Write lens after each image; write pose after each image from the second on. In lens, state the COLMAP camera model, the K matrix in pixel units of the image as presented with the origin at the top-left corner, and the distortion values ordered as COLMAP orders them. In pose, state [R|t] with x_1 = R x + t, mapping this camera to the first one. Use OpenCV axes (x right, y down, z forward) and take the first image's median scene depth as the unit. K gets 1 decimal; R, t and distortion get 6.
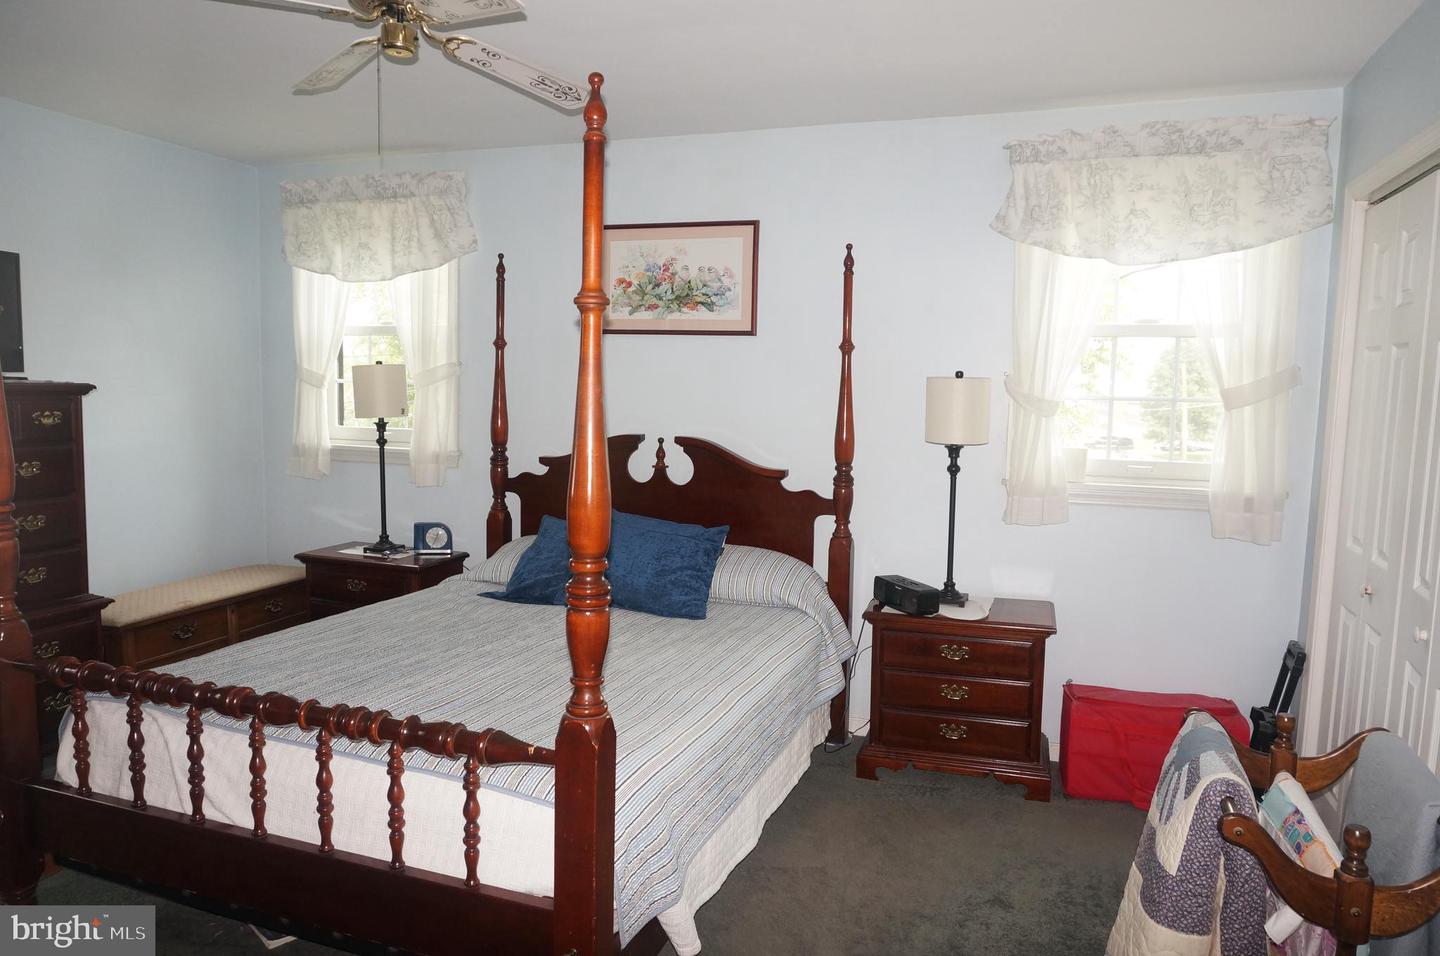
lens RADIAL K [[958.6, 0, 718.1], [0, 958.6, 478.8], [0, 0, 1]] dist [-0.052268, 0.034904]
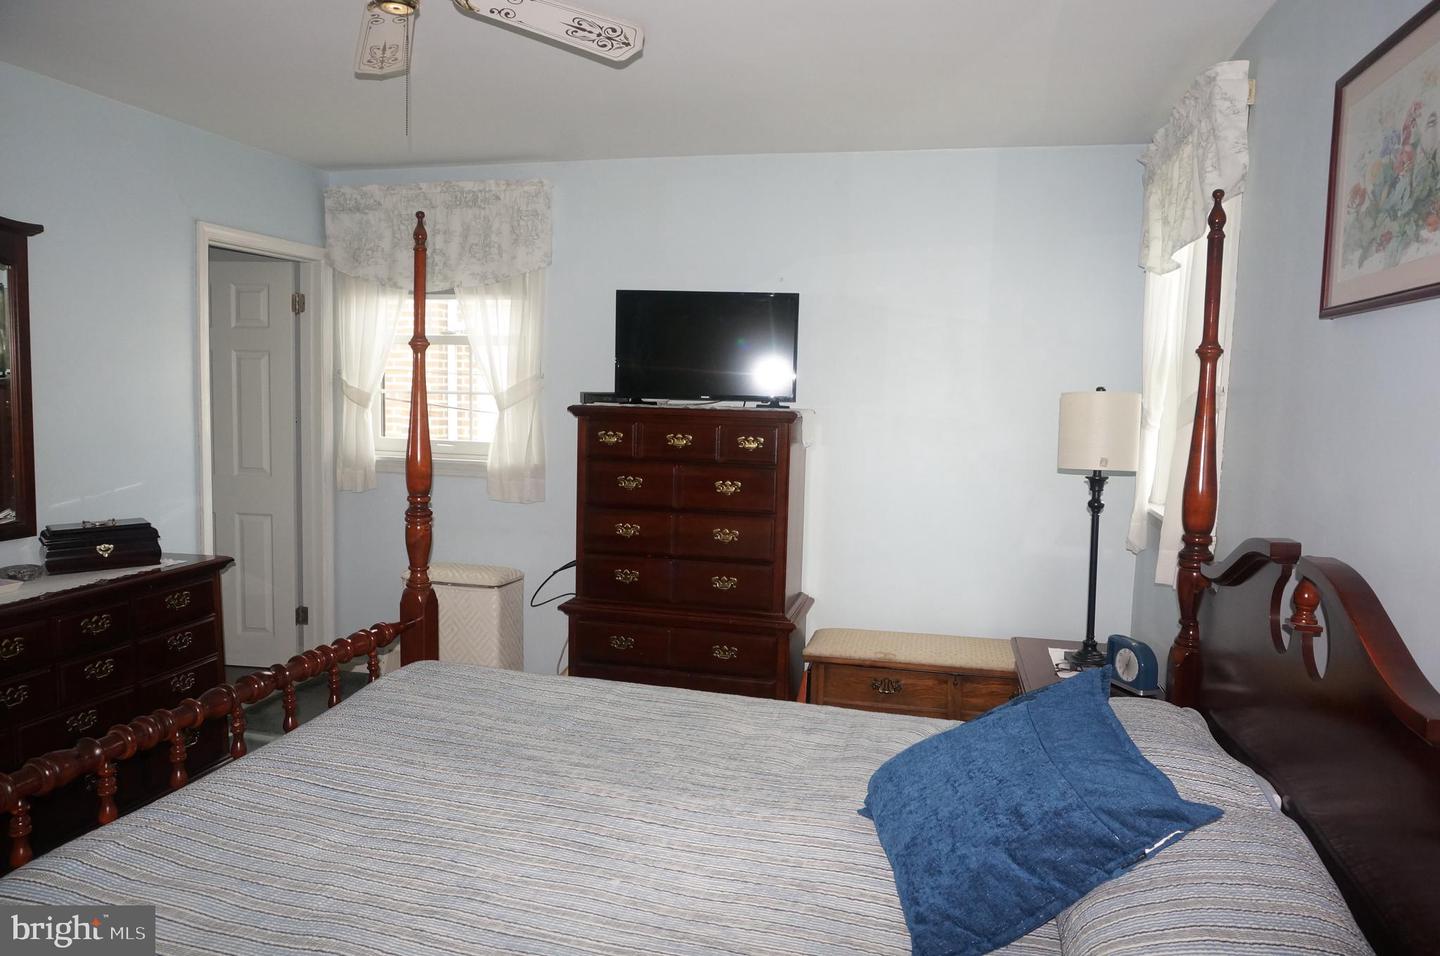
lens RADIAL K [[958.6, 0, 718.1], [0, 958.6, 478.8], [0, 0, 1]] dist [-0.052268, 0.034904]
pose [[0.120673, 0.067858, -0.990370, 0.444403], [-0.130803, 0.990049, 0.051898, -0.090377], [0.984037, 0.123280, 0.128349, 0.996506]]
